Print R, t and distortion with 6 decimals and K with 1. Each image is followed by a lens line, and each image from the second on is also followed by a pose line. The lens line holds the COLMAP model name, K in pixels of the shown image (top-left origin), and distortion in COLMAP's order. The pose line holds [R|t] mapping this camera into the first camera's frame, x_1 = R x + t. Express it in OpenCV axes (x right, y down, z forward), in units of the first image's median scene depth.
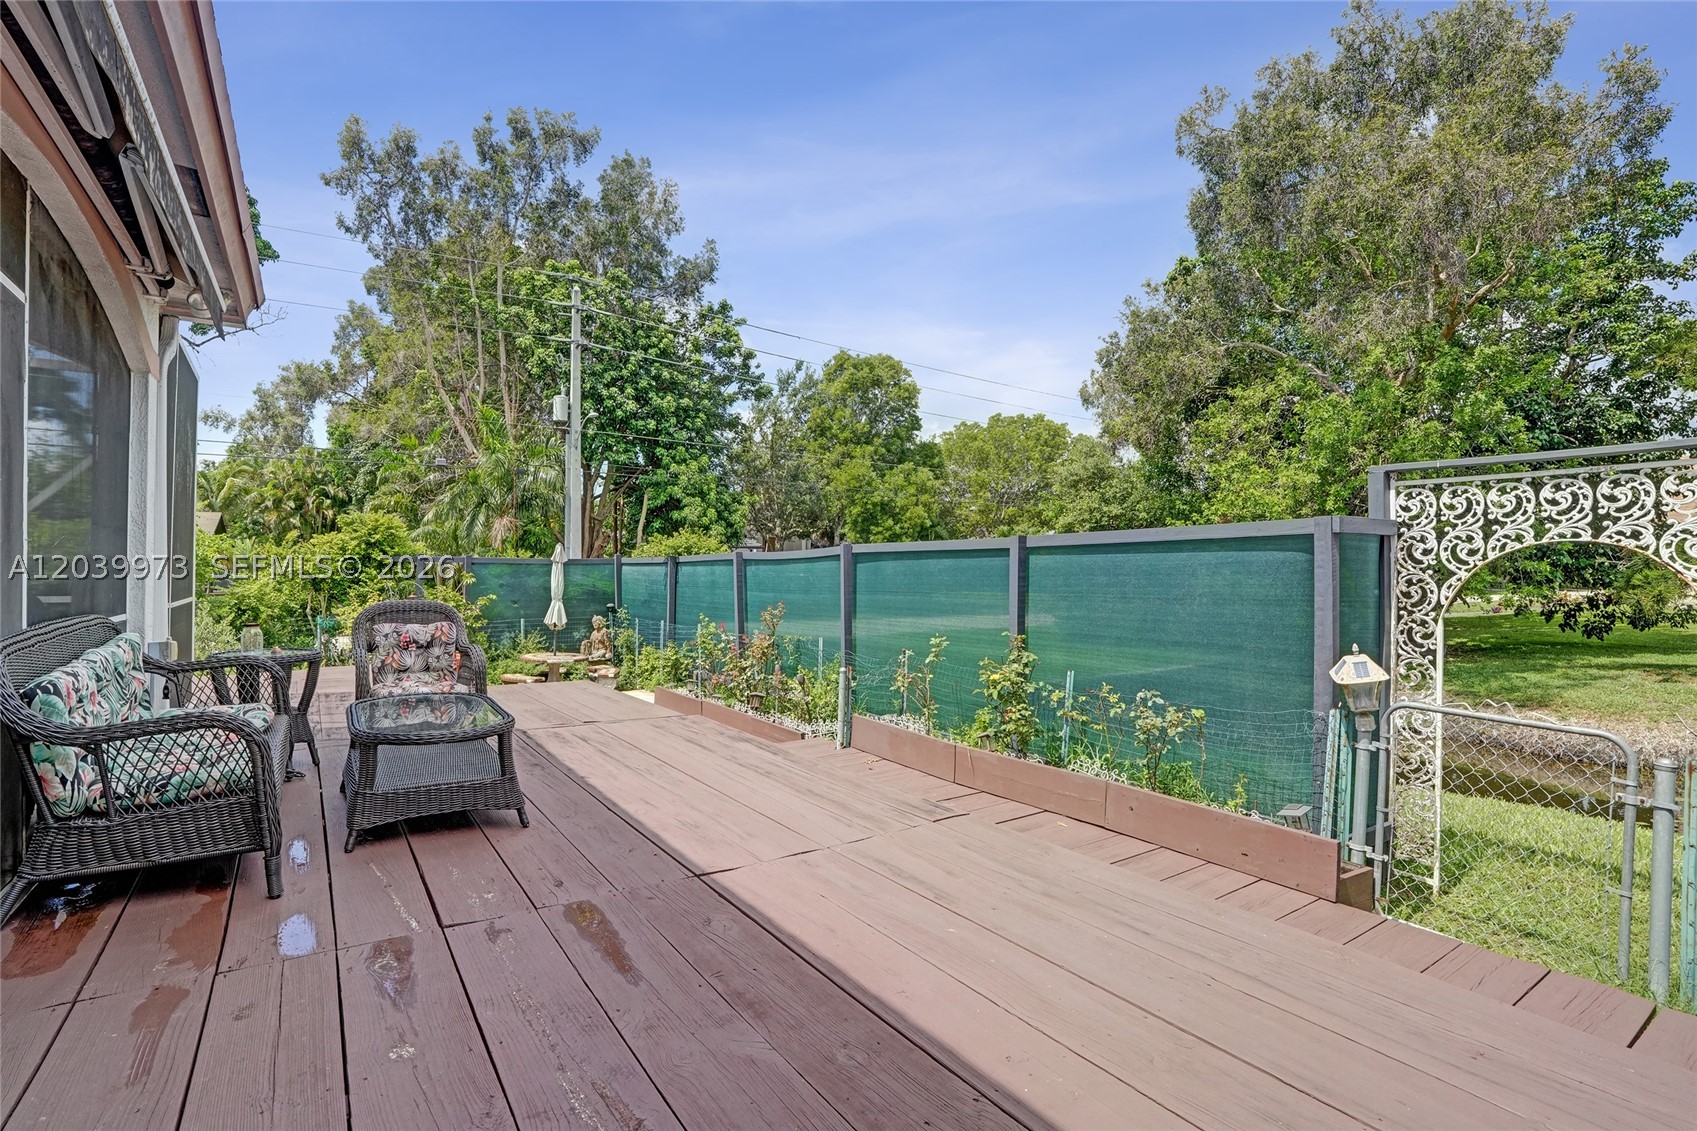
lens RADIAL K [[791.6, 0, 831.3], [0, 791.6, 569.8], [0, 0, 1]] dist [-0.076637, 0.023948]
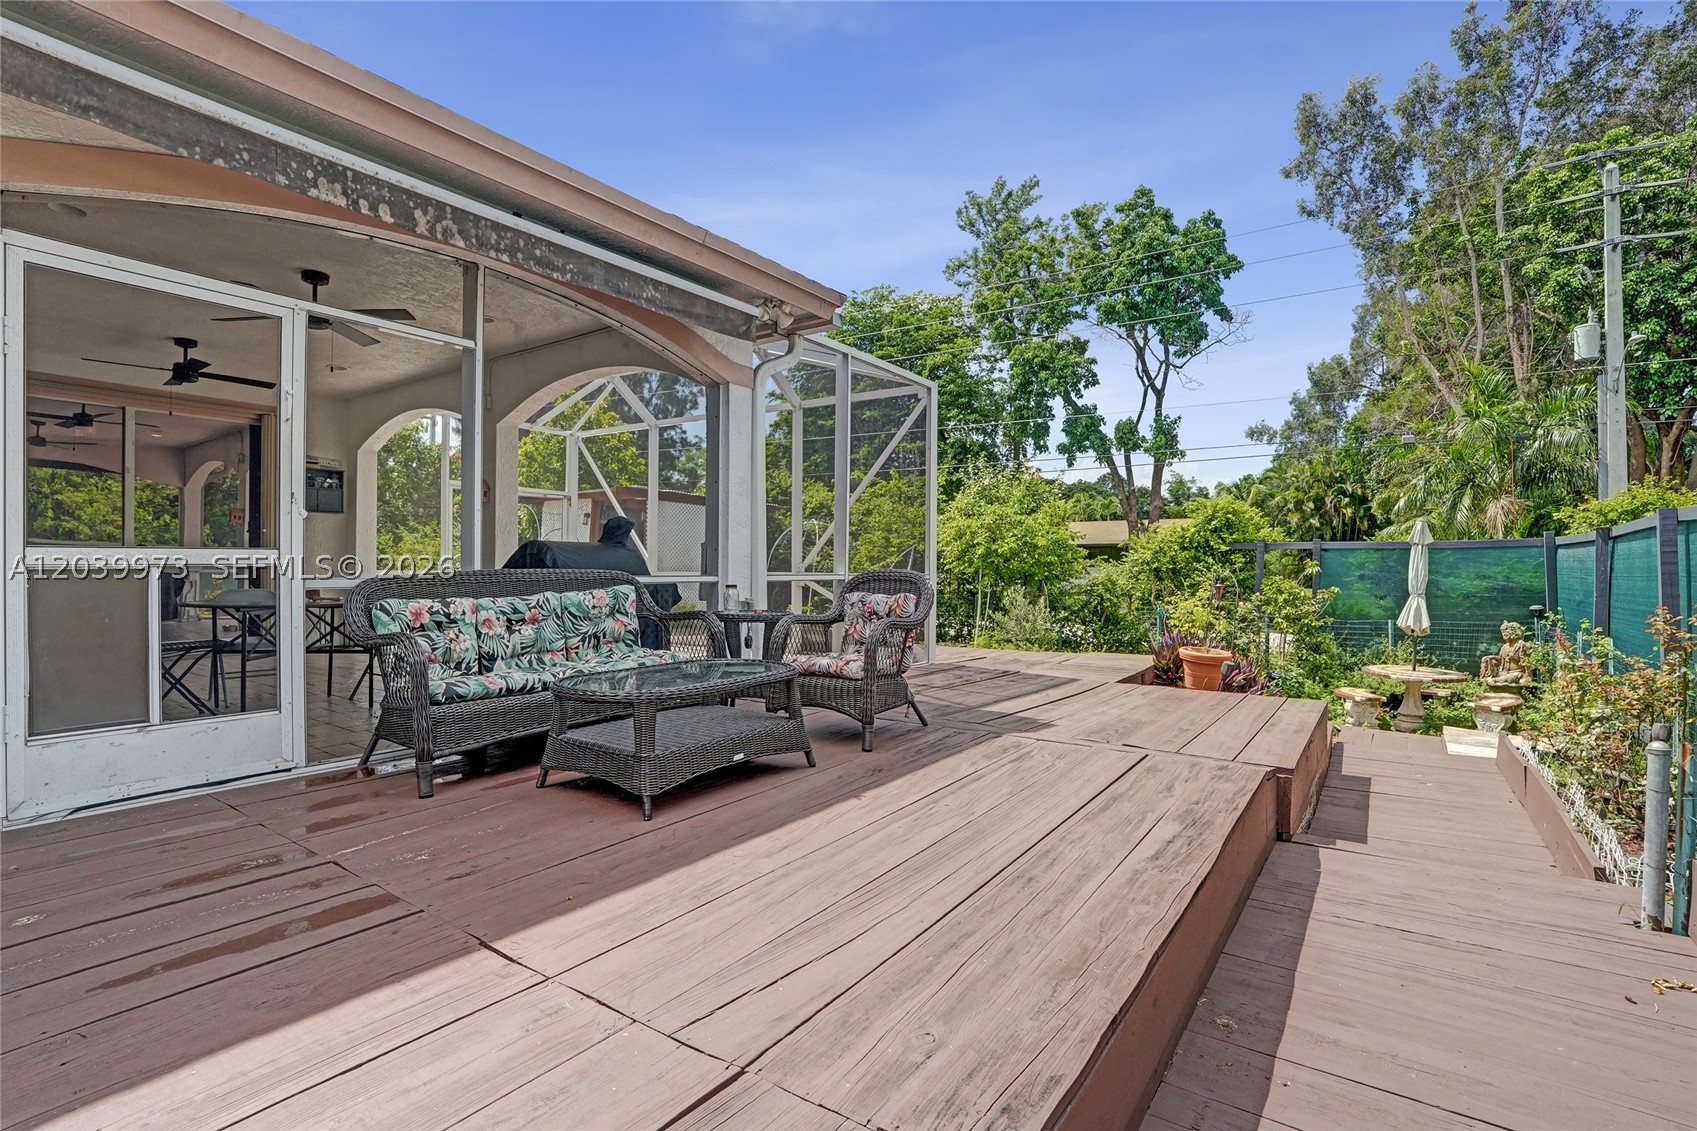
lens RADIAL K [[791.6, 0, 831.3], [0, 791.6, 569.8], [0, 0, 1]] dist [-0.076637, 0.023948]
pose [[0.353693, -0.003138, -0.935356, 0.050198], [0.000024, 0.999994, -0.003346, 0.006828], [0.935361, 0.001161, 0.353691, 0.094674]]
